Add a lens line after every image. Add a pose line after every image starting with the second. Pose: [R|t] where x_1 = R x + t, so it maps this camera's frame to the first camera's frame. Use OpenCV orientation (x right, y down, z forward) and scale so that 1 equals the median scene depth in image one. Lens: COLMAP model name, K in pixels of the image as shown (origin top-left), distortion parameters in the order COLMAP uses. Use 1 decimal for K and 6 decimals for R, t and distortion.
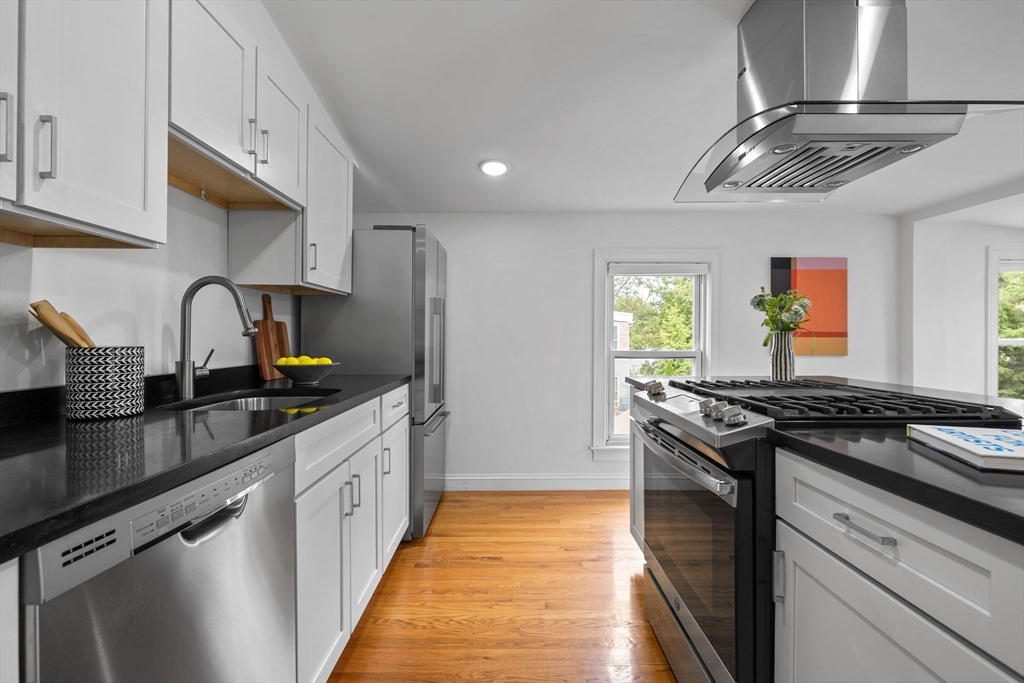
lens RADIAL K [[451.9, 0, 525.7], [0, 451.9, 339.3], [0, 0, 1]] dist [-0.004190, 0.001451]
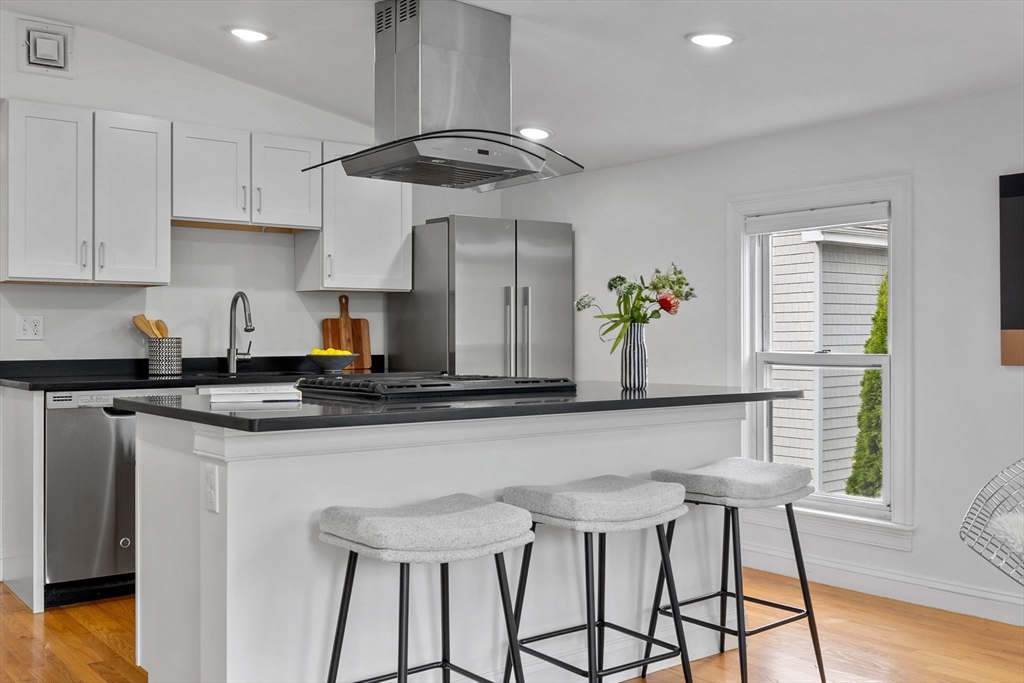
lens RADIAL K [[1004.4, 0, 519.7], [0, 1004.4, 340.1], [0, 0, 1]] dist [-0.006866, 0.000000]
pose [[0.612458, 0.003130, -0.790497, 1.602078], [-0.001464, 0.999995, 0.002826, 0.005725], [0.790502, -0.000573, 0.612460, -0.200464]]
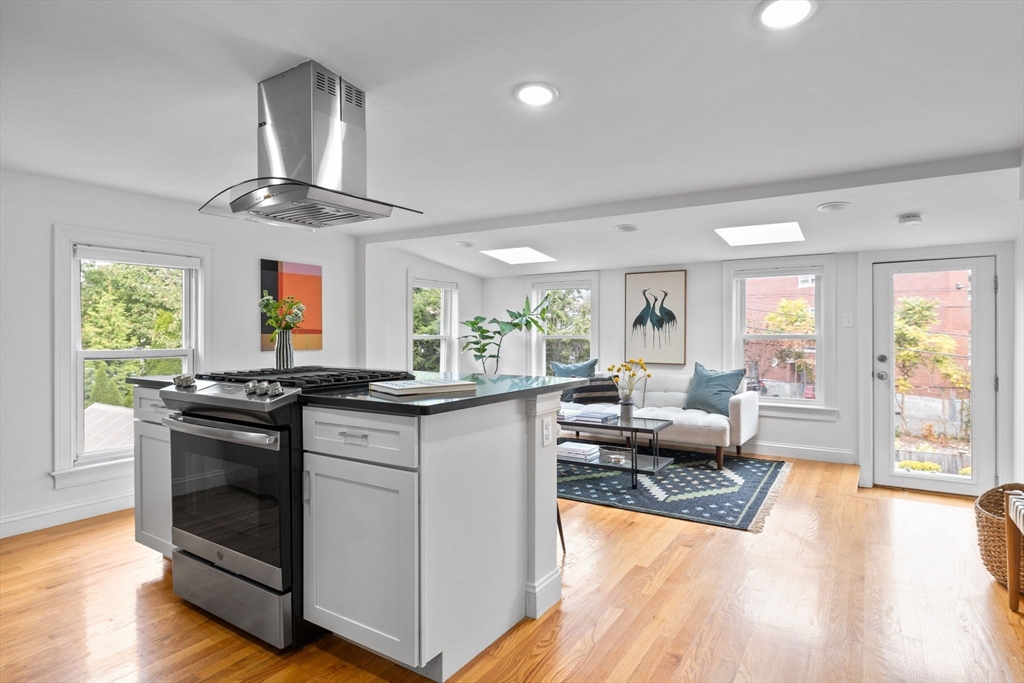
lens RADIAL K [[548.9, 0, 507.8], [0, 548.9, 337.3], [0, 0, 1]] dist [-0.006513, -0.000275]
pose [[0.565375, -0.007590, 0.824799, -0.275559], [0.005271, 0.999970, 0.005589, -0.001863], [-0.824817, 0.001188, 0.565398, -0.296628]]
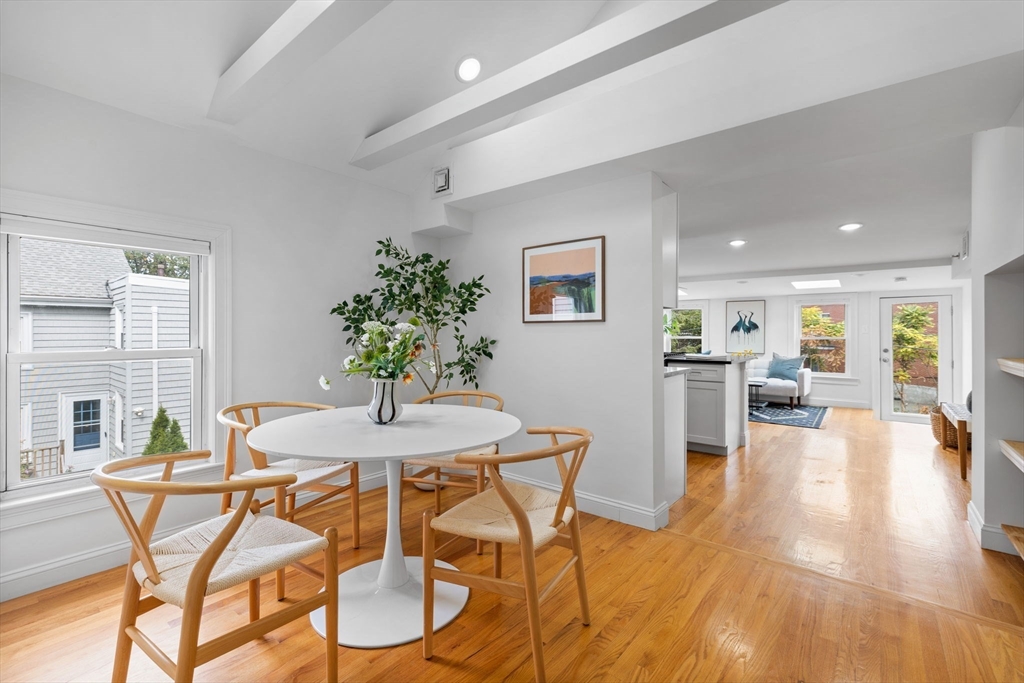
lens RADIAL K [[451.9, 0, 507.7], [0, 451.9, 333.7], [0, 0, 1]] dist [-0.004190, 0.001451]
pose [[0.641114, -0.002226, 0.767443, -1.772789], [0.003928, 0.999992, -0.000381, -0.025793], [-0.767436, 0.003259, 0.641117, -0.288651]]
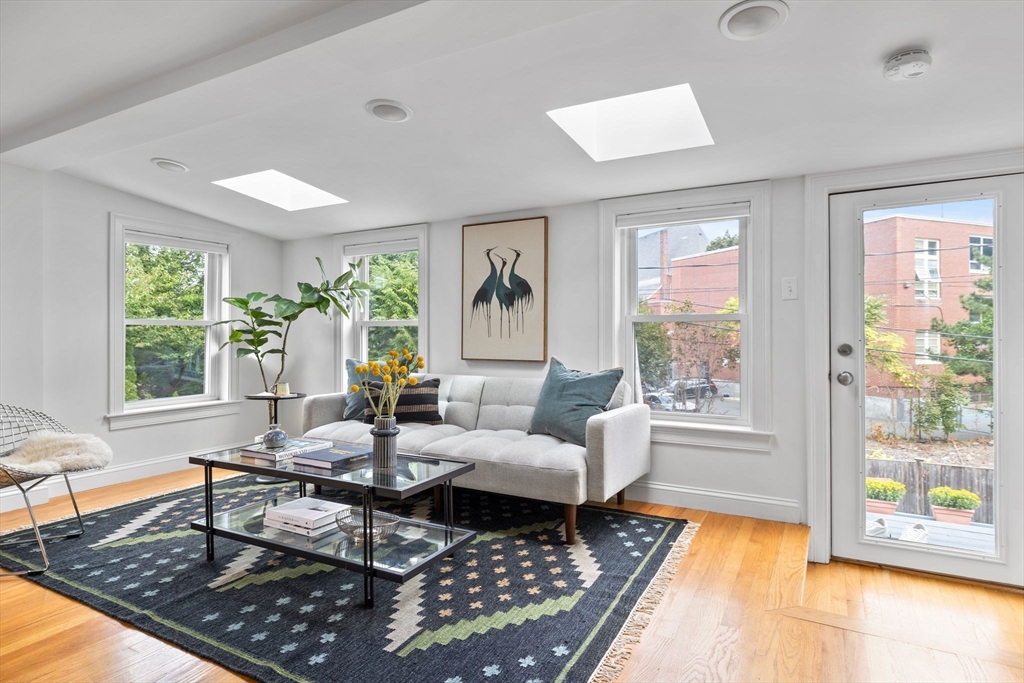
lens RADIAL K [[548.9, 0, 482.7], [0, 548.9, 339.2], [0, 0, 1]] dist [-0.006513, -0.000275]
pose [[0.536034, -0.009786, 0.844140, 0.725152], [0.007641, 0.999948, 0.006740, 0.058371], [-0.844162, 0.002837, 0.536081, -0.265934]]
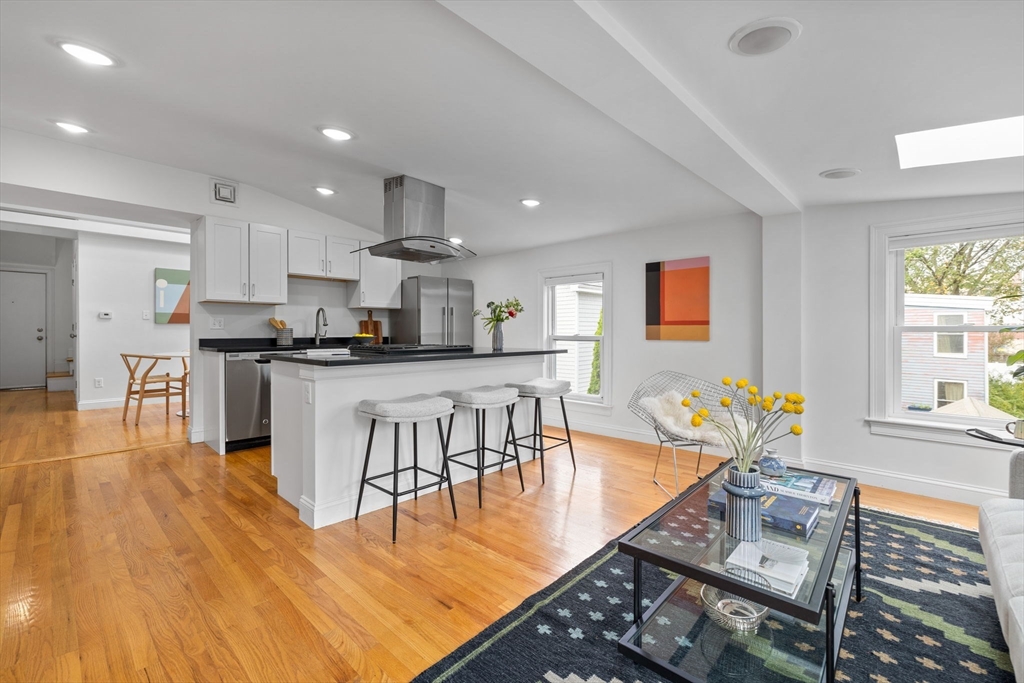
lens RADIAL K [[438.0, 0, 515.5], [0, 438.0, 337.6], [0, 0, 1]] dist [-0.000050, 0.000839]
pose [[0.721380, 0.009935, -0.692468, 1.631252], [-0.003654, 0.999938, 0.010540, 0.024444], [0.692529, -0.005073, 0.721372, -0.213719]]
